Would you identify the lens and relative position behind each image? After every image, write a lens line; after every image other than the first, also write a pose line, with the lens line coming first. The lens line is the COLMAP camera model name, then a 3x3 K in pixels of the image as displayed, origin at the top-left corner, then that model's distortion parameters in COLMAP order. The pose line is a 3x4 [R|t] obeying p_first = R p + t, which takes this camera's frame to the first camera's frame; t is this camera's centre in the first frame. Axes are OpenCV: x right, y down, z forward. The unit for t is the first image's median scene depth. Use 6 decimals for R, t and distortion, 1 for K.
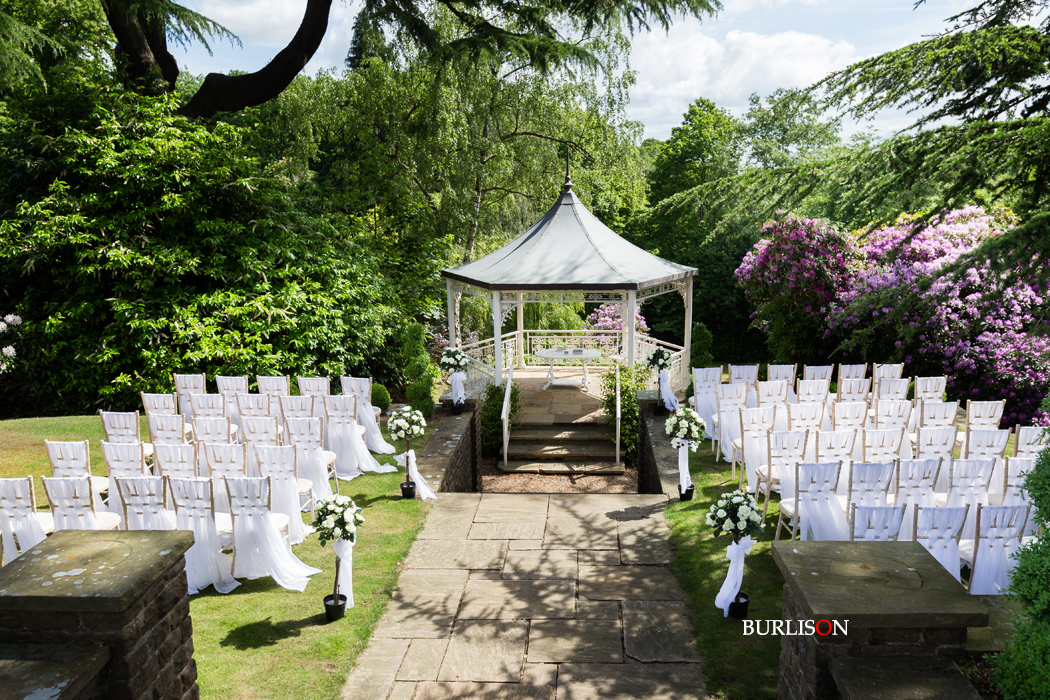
lens RADIAL K [[849.4, 0, 525.7], [0, 849.4, 349.8], [0, 0, 1]] dist [-0.000669, -0.000356]
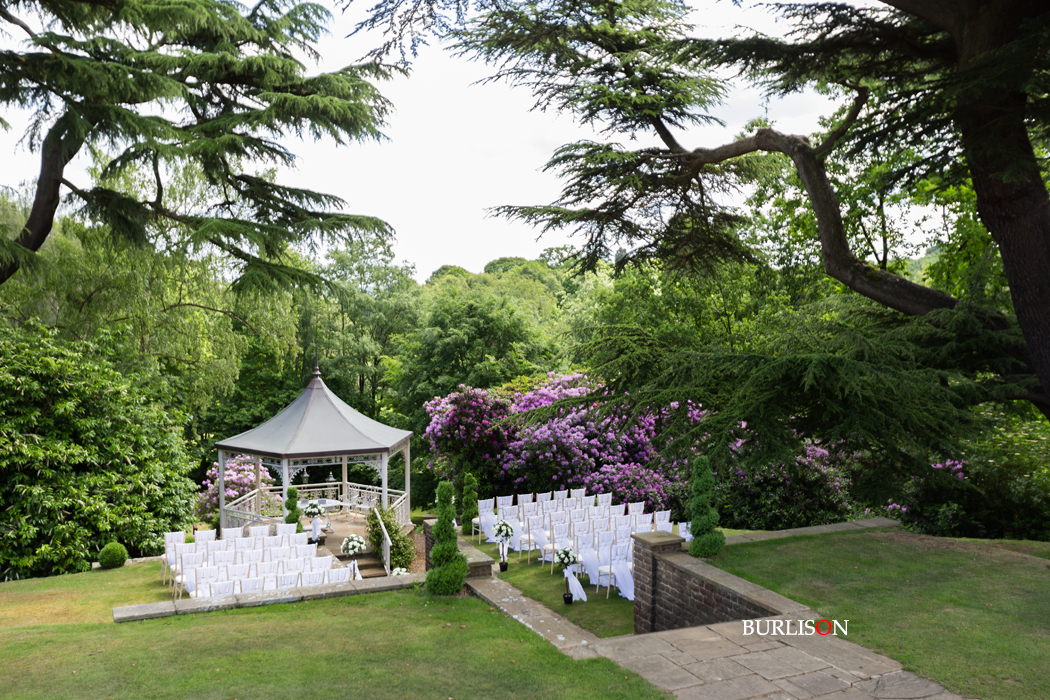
lens RADIAL K [[1082.4, 0, 523.5], [0, 1082.4, 348.2], [0, 0, 1]] dist [-0.018420, 0.000000]
pose [[0.875388, -0.016659, 0.483133, -0.506389], [0.084436, 0.989312, -0.118877, -0.009084], [-0.475989, 0.144857, 0.867439, -0.625774]]
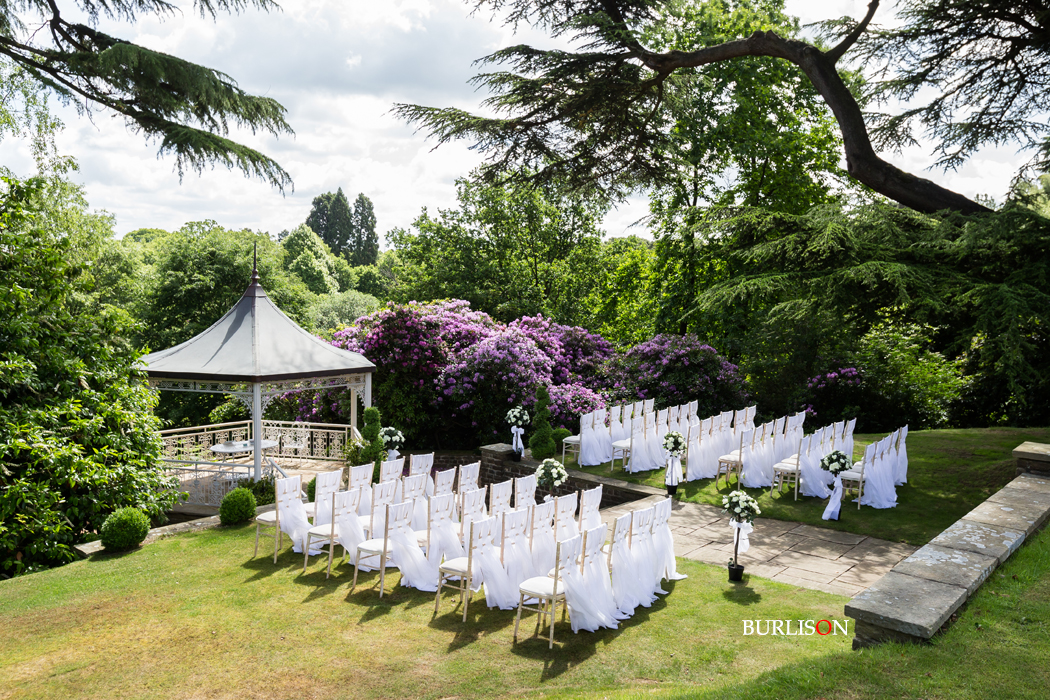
lens RADIAL K [[882.3, 0, 529.2], [0, 882.3, 353.5], [0, 0, 1]] dist [0.016795, 0.000223]
pose [[0.574420, -0.045938, 0.817271, -0.675518], [0.135166, 0.990041, -0.039352, -0.020407], [-0.807324, 0.133072, 0.574909, 0.164733]]
